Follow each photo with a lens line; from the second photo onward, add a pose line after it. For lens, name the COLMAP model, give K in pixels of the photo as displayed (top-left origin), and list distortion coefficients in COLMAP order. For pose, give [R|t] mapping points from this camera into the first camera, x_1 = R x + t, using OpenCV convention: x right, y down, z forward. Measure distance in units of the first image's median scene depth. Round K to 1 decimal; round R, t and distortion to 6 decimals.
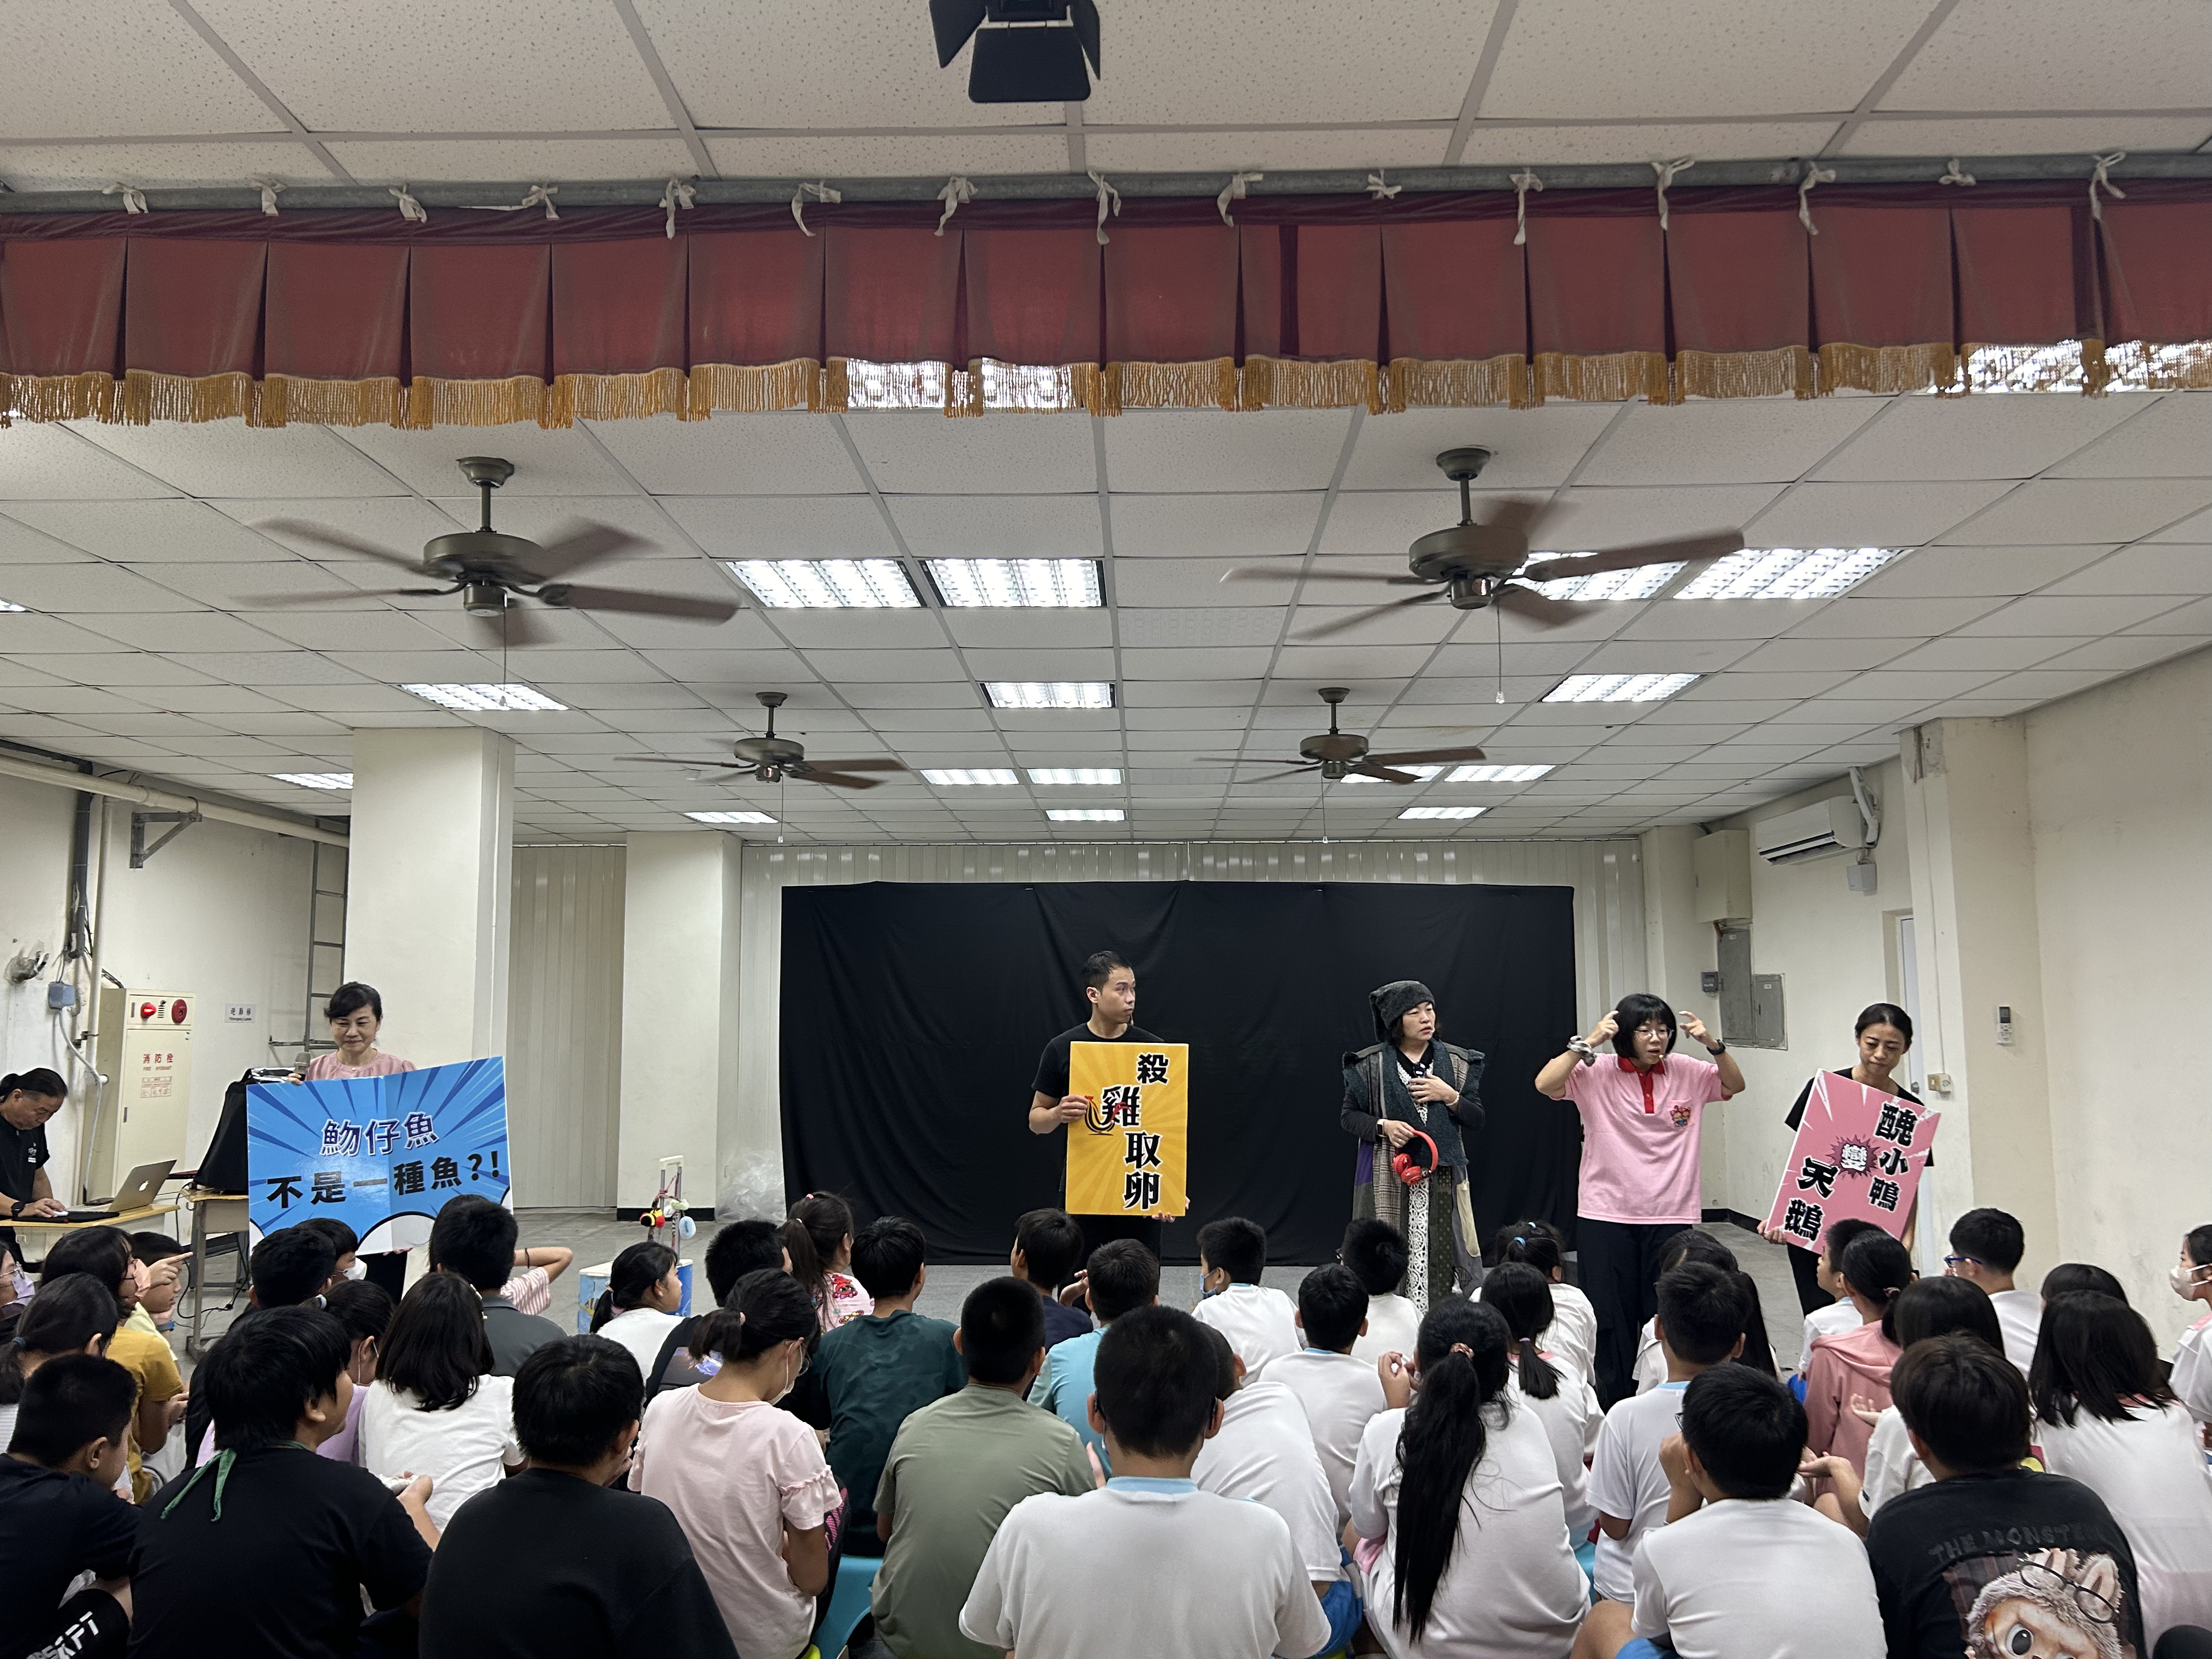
lens RADIAL K [[1688.5, 0, 1114.6], [0, 1688.5, 829.9], [0, 0, 1]] dist [0.108703, -0.218624]
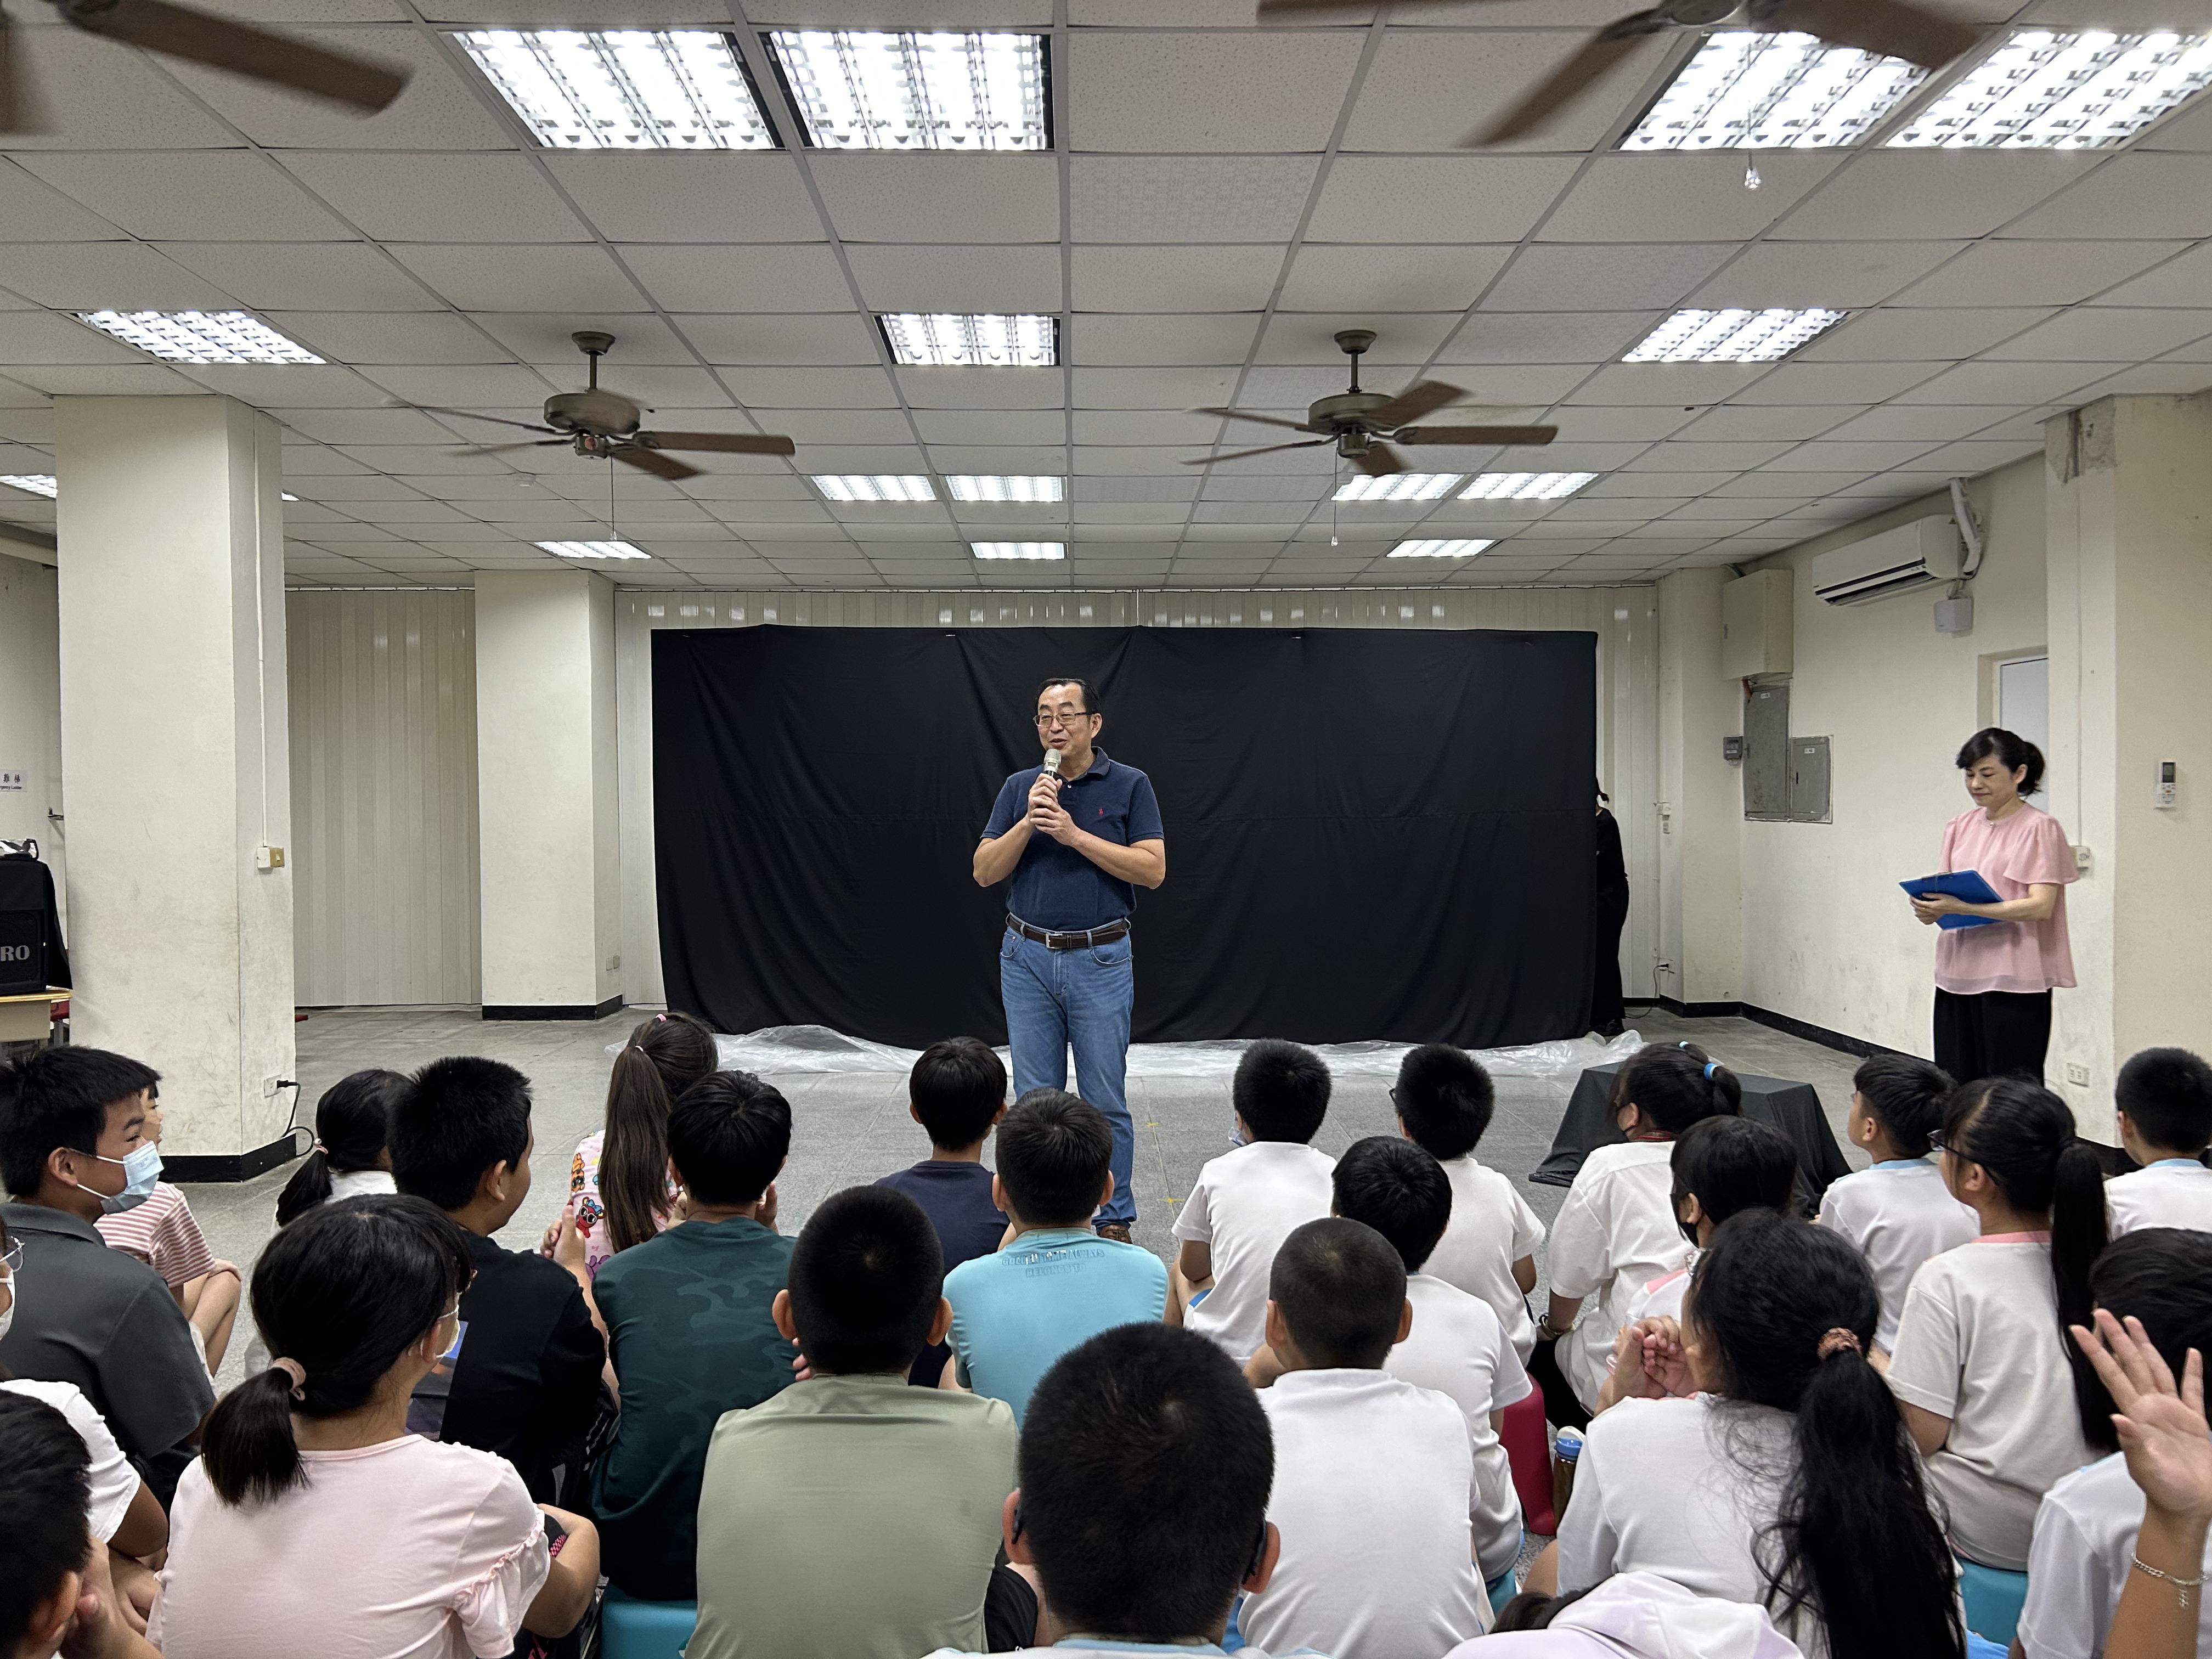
lens RADIAL K [[1657.4, 0, 1111.2], [0, 1657.4, 843.2], [0, 0, 1]] dist [0.052957, -0.064294]
pose [[0.999175, -0.000251, 0.040622, -0.005379], [-0.005033, 0.991514, 0.129904, 0.032809], [-0.040309, -0.130001, 0.990694, 0.187473]]
